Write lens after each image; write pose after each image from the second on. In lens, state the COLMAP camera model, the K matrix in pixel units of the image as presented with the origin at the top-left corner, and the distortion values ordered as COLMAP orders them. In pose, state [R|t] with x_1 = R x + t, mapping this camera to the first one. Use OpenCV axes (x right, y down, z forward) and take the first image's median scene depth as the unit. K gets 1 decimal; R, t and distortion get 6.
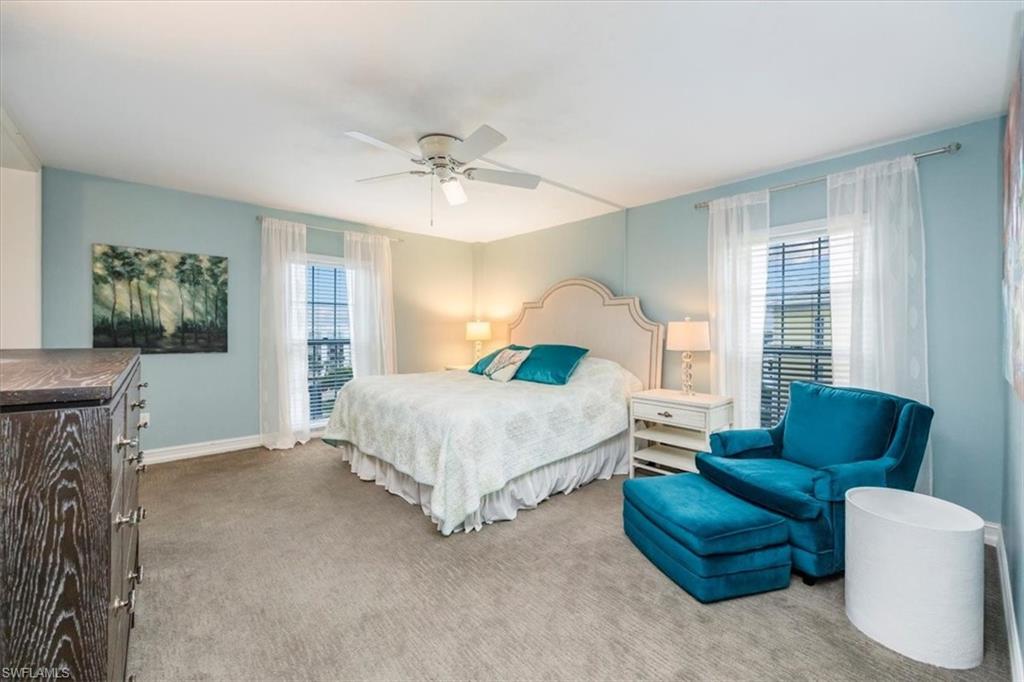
lens RADIAL K [[410.8, 0, 511.5], [0, 410.8, 338.2], [0, 0, 1]] dist [-0.001870, -0.000356]
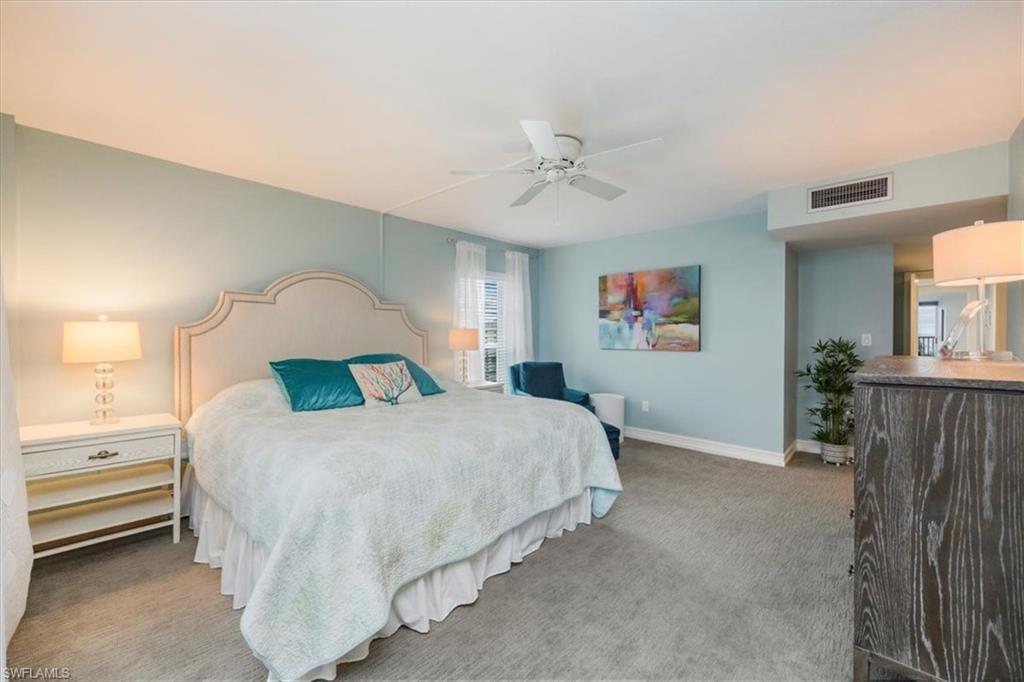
lens RADIAL K [[410.8, 0, 511.5], [0, 410.8, 338.2], [0, 0, 1]] dist [-0.001870, -0.000356]
pose [[-0.081225, -0.018296, 0.996528, -0.773782], [0.013095, 0.999726, 0.019422, -0.028976], [-0.996610, 0.014627, -0.080963, 0.814849]]
